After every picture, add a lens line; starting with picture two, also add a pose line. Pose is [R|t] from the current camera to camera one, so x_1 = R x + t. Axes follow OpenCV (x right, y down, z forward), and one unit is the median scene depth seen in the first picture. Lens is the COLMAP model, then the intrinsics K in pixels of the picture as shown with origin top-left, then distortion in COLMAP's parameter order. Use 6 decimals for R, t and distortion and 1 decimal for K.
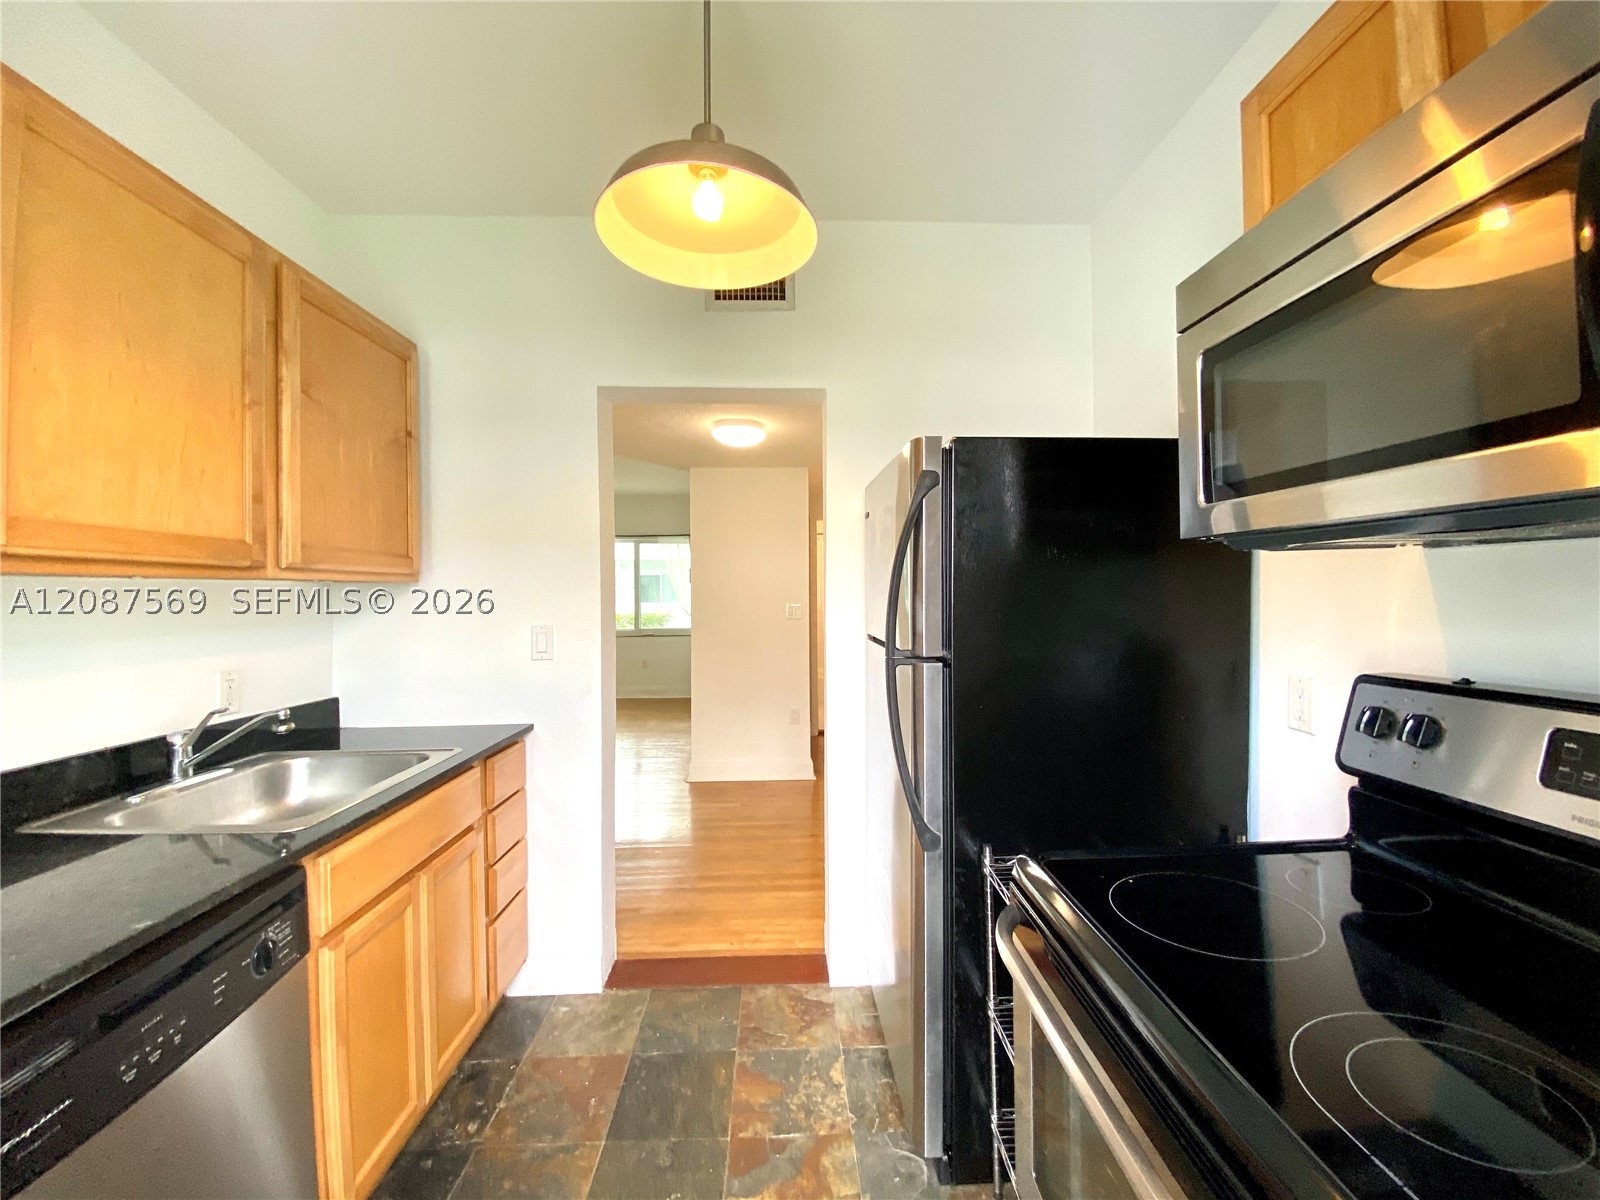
lens RADIAL K [[653.3, 0, 806.7], [0, 653.3, 594.0], [0, 0, 1]] dist [0.010454, -0.016636]
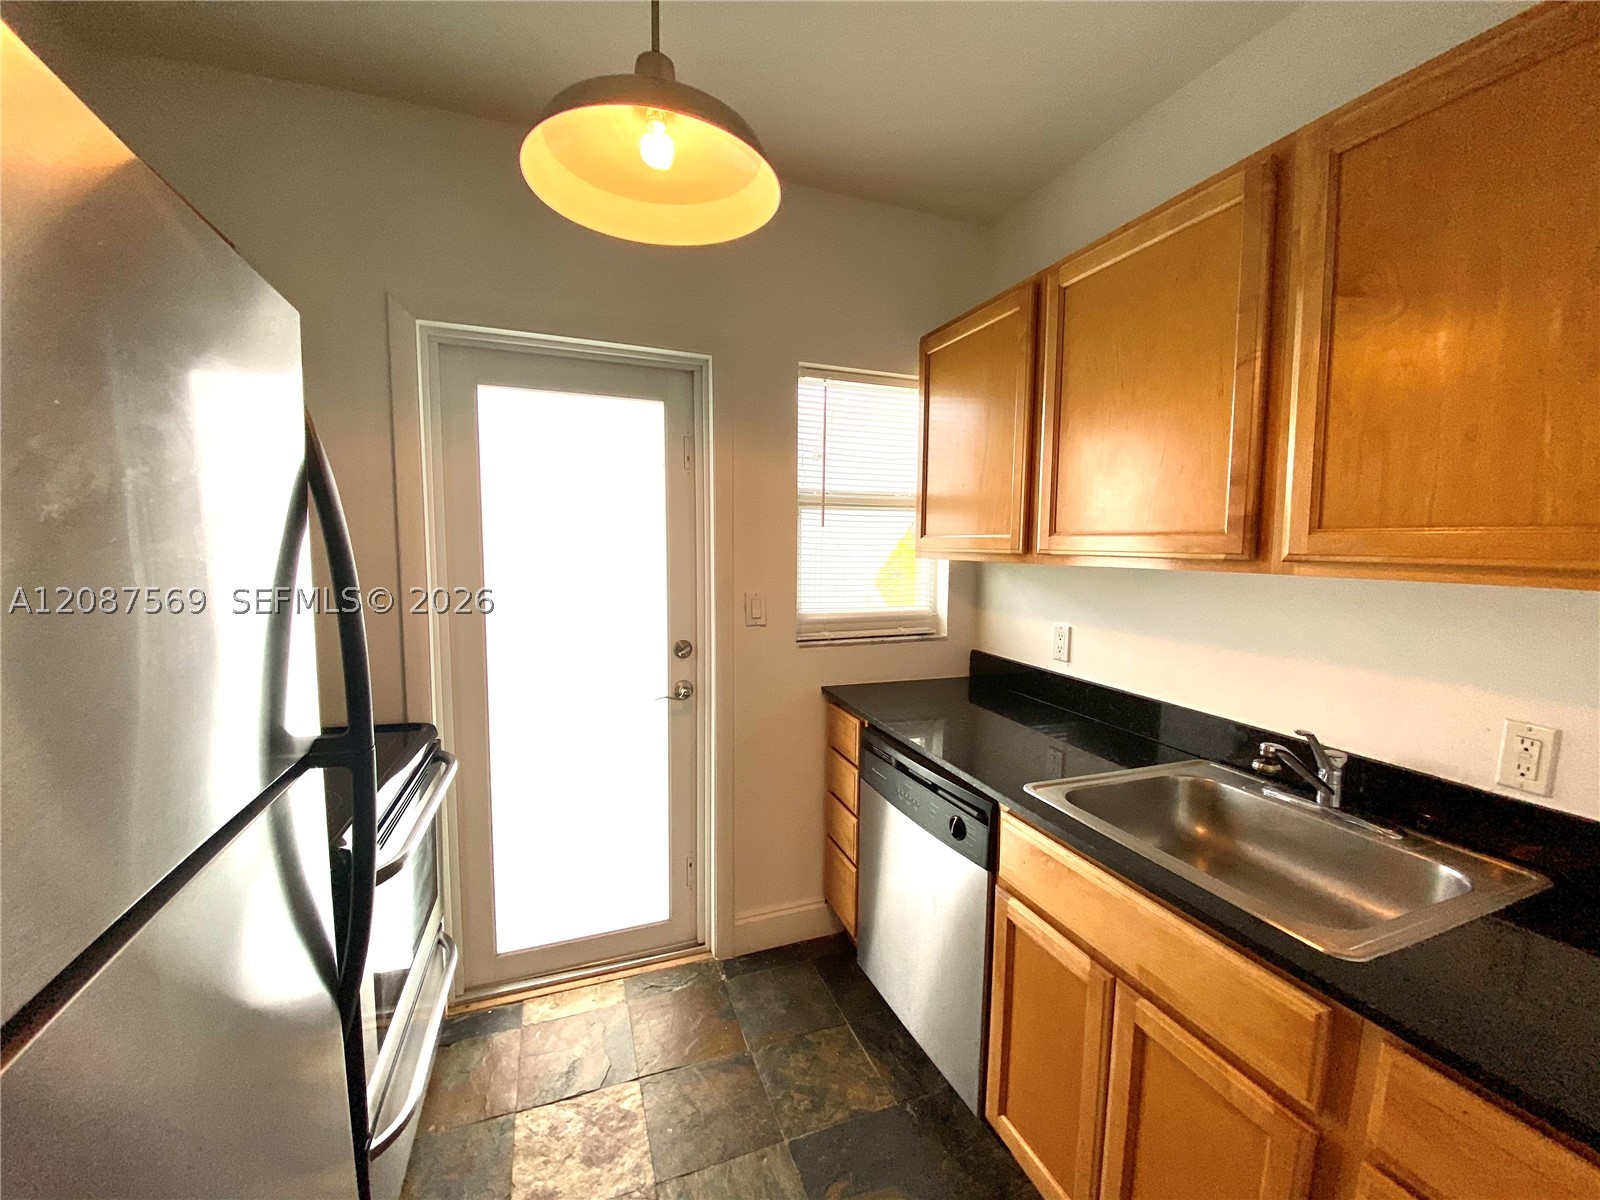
lens RADIAL K [[653.3, 0, 806.7], [0, 653.3, 594.0], [0, 0, 1]] dist [0.010454, -0.016636]
pose [[-0.948801, 0.026333, -0.314775, -0.051967], [0.000001, 0.996519, 0.083362, -0.078589], [0.315875, 0.079094, -0.945498, 1.936469]]
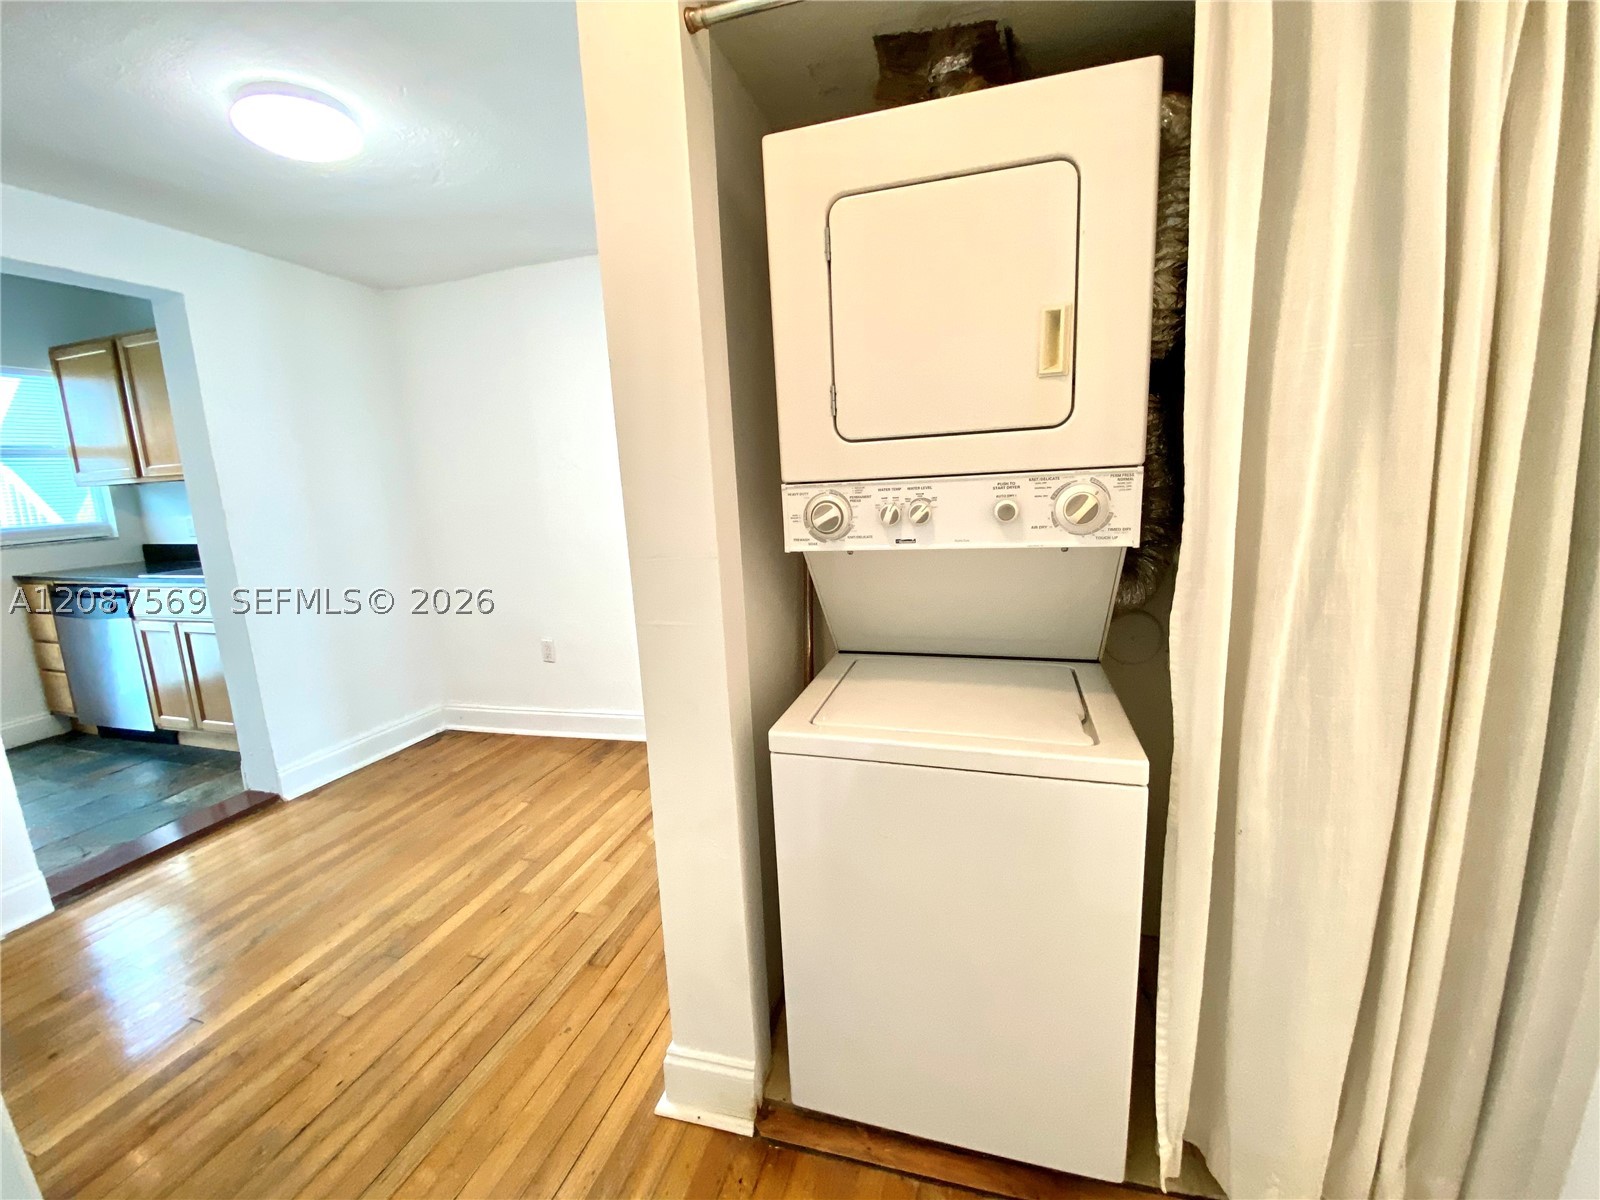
lens RADIAL K [[653.3, 0, 806.7], [0, 653.3, 594.0], [0, 0, 1]] dist [0.010454, -0.016636]
pose [[-0.321792, 0.188340, -0.927889, 0.781243], [0.039660, 0.981837, 0.185536, 0.040948], [0.945979, 0.022903, -0.323417, 4.306721]]
